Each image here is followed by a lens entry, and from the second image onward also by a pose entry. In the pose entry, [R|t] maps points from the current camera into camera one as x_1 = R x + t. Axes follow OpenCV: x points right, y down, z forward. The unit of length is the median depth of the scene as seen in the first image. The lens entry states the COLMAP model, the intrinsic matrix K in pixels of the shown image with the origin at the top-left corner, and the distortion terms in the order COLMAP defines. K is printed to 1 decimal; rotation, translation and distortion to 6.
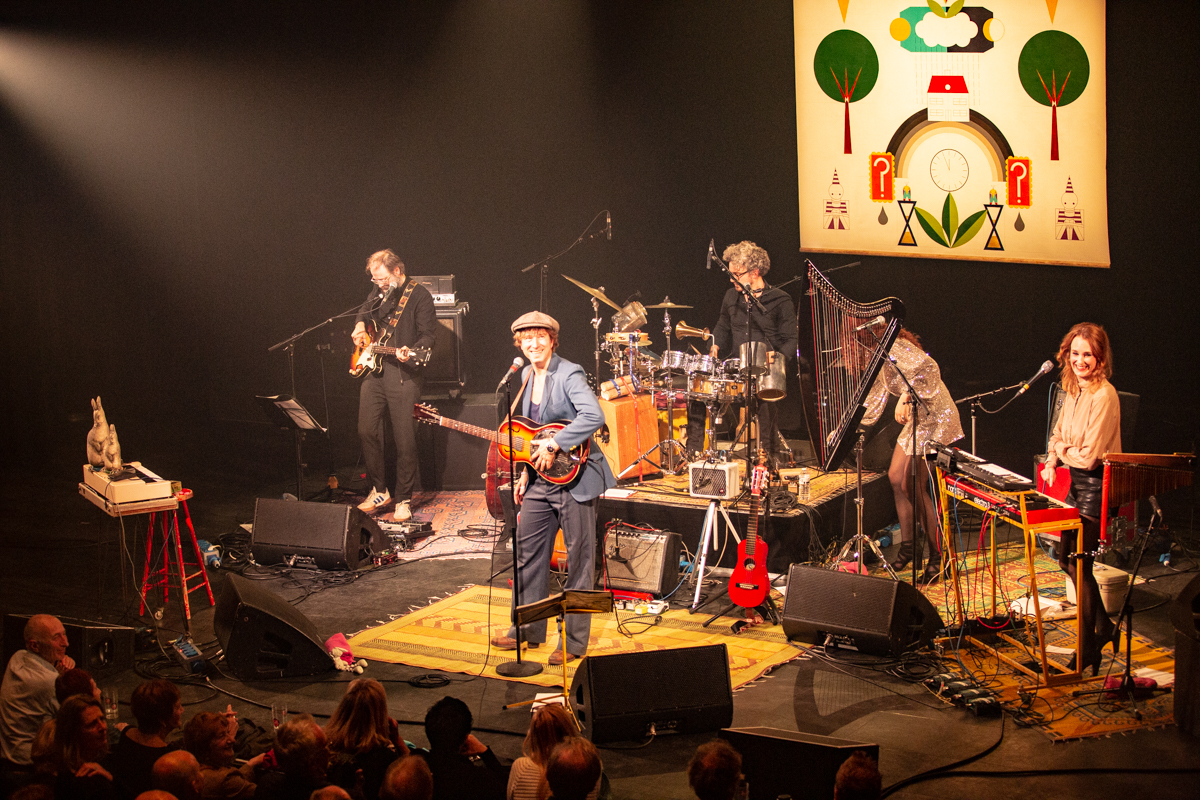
lens RADIAL K [[2381.0, 0, 607.3], [0, 2381.0, 410.4], [0, 0, 1]] dist [-0.221086, 0.000000]
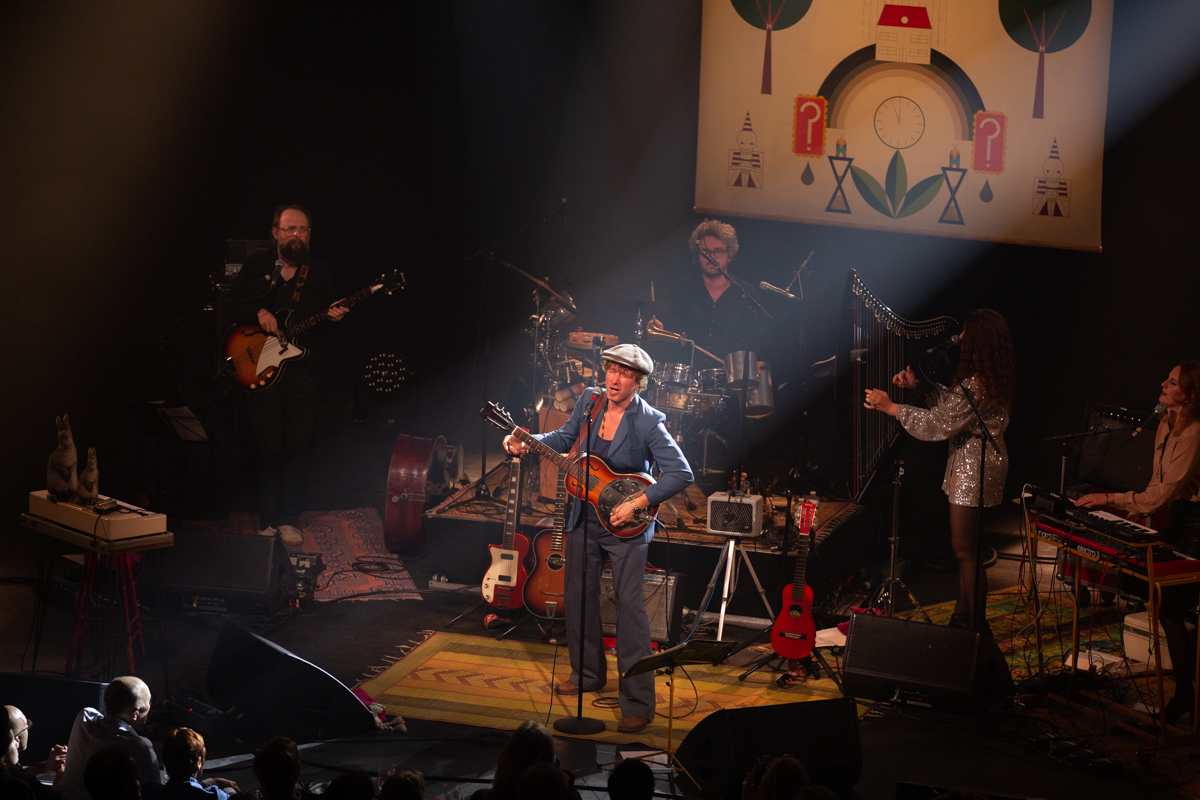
lens RADIAL K [[4902.7, 0, 588.5], [0, 4902.7, 365.7], [0, 0, 1]] dist [0.872527, 0.000000]
pose [[0.972440, 0.017608, 0.232486, -0.395368], [-0.022513, 0.999576, 0.018458, -0.053461], [-0.232063, -0.023183, 0.972424, -0.697930]]
